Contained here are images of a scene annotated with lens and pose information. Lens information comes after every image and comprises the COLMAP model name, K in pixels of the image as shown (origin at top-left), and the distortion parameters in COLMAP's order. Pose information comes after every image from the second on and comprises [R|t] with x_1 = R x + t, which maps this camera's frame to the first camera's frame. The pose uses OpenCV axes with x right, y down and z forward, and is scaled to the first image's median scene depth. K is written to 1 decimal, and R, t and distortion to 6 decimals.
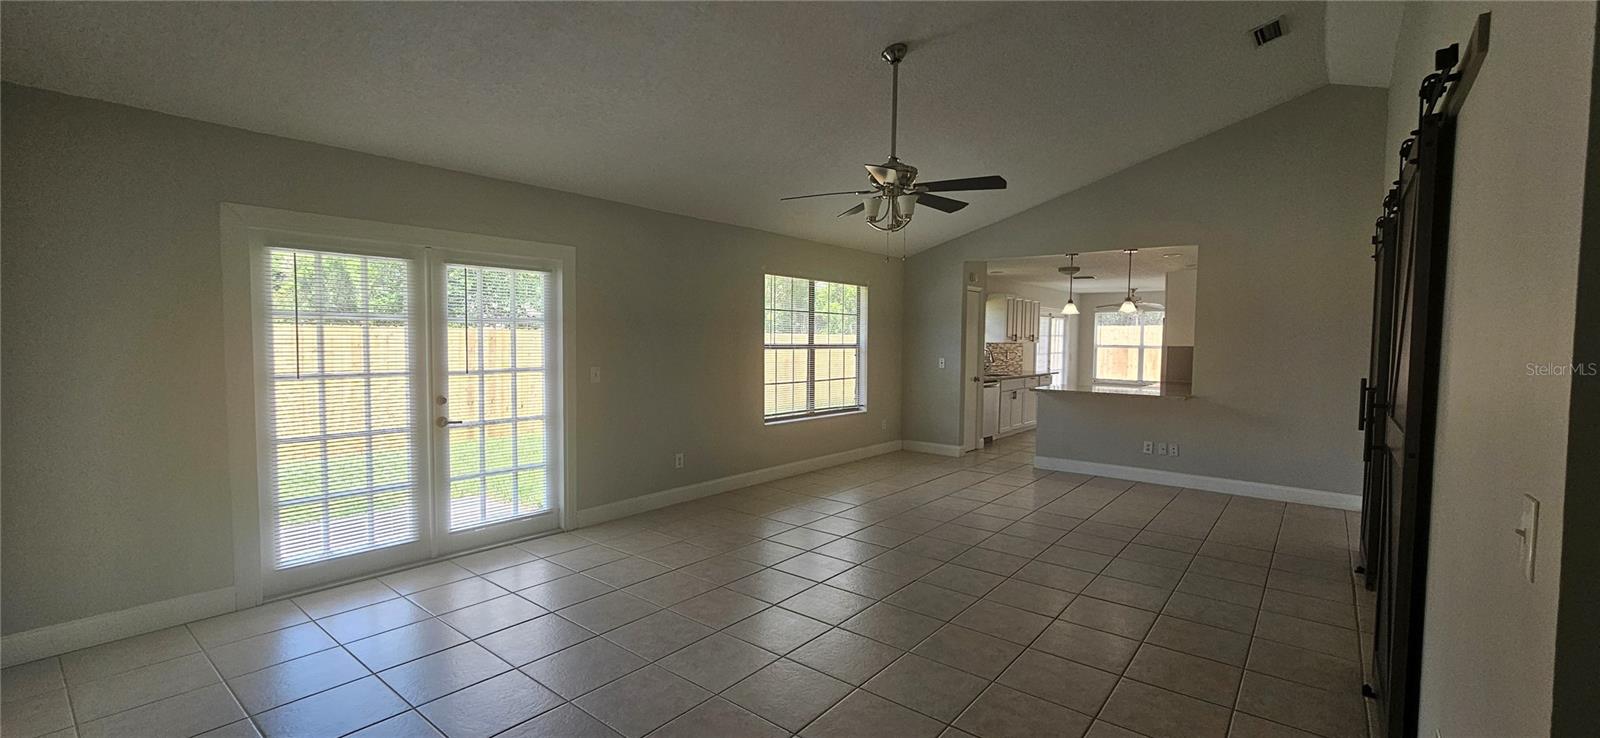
lens RADIAL K [[657.8, 0, 803.7], [0, 657.8, 366.0], [0, 0, 1]] dist [-0.000452, -0.000066]
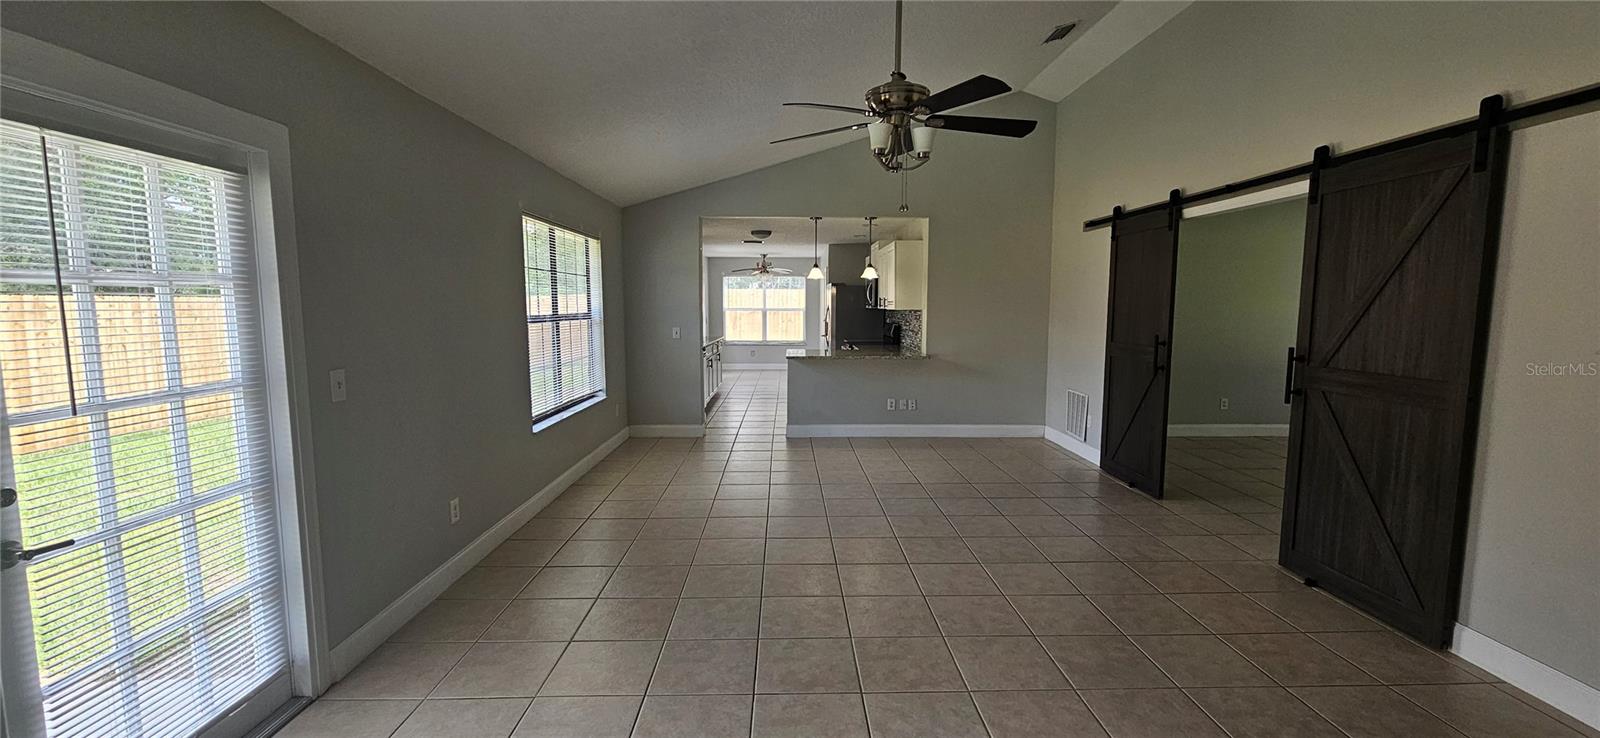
lens RADIAL K [[657.8, 0, 802.8], [0, 657.8, 369.1], [0, 0, 1]] dist [-0.000452, -0.000066]
pose [[0.761883, -0.074904, 0.643369, -0.232913], [0.035862, 0.996645, 0.073566, -0.015119], [-0.646721, -0.032976, 0.762013, 0.235060]]
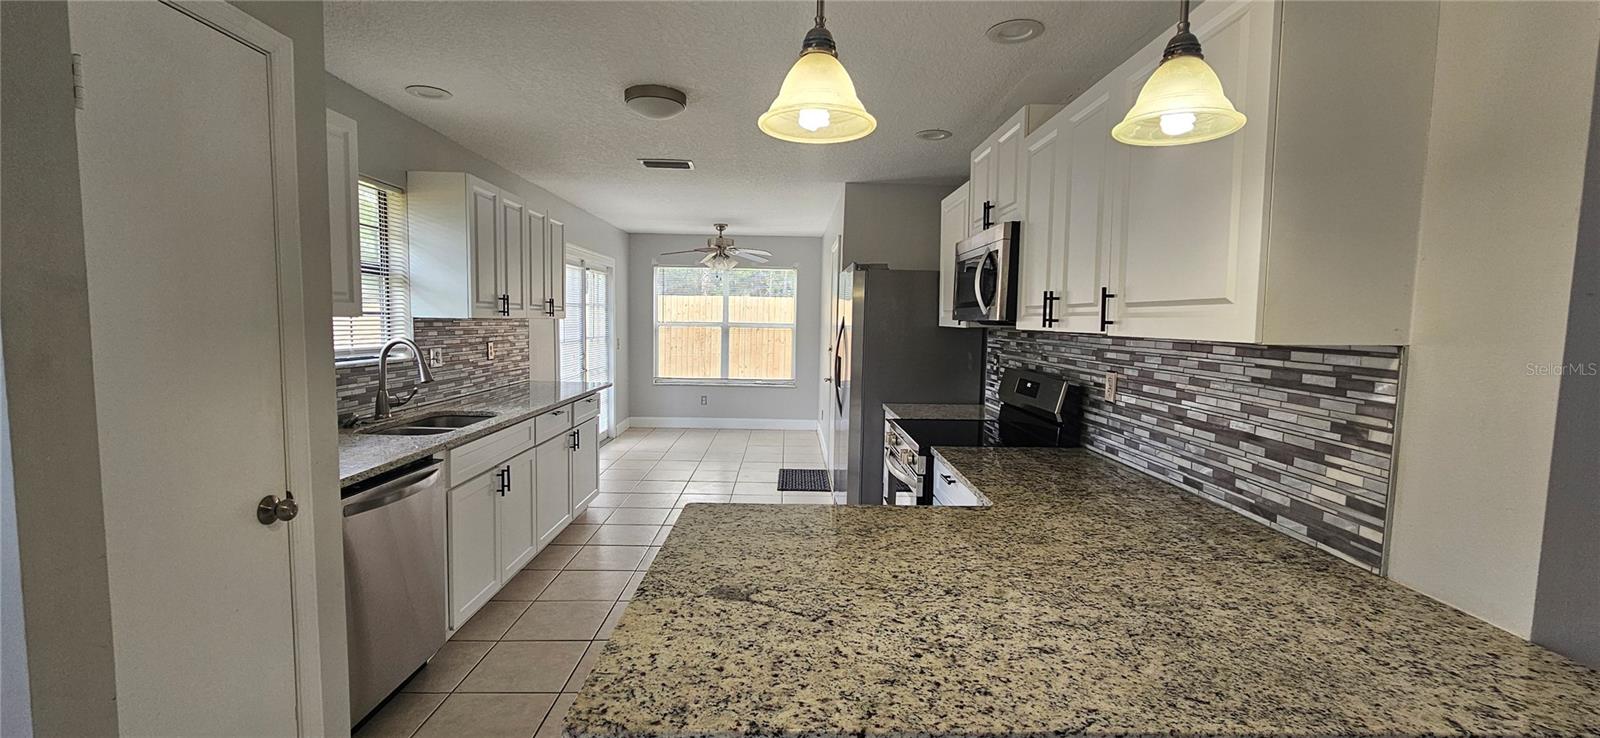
lens RADIAL K [[657.8, 0, 793.9], [0, 657.8, 365.3], [0, 0, 1]] dist [-0.000452, -0.000066]
pose [[0.769100, -0.041902, 0.637753, 0.279744], [0.017868, 0.998868, 0.044081, -0.030233], [-0.638878, -0.022508, 0.768979, 0.814750]]
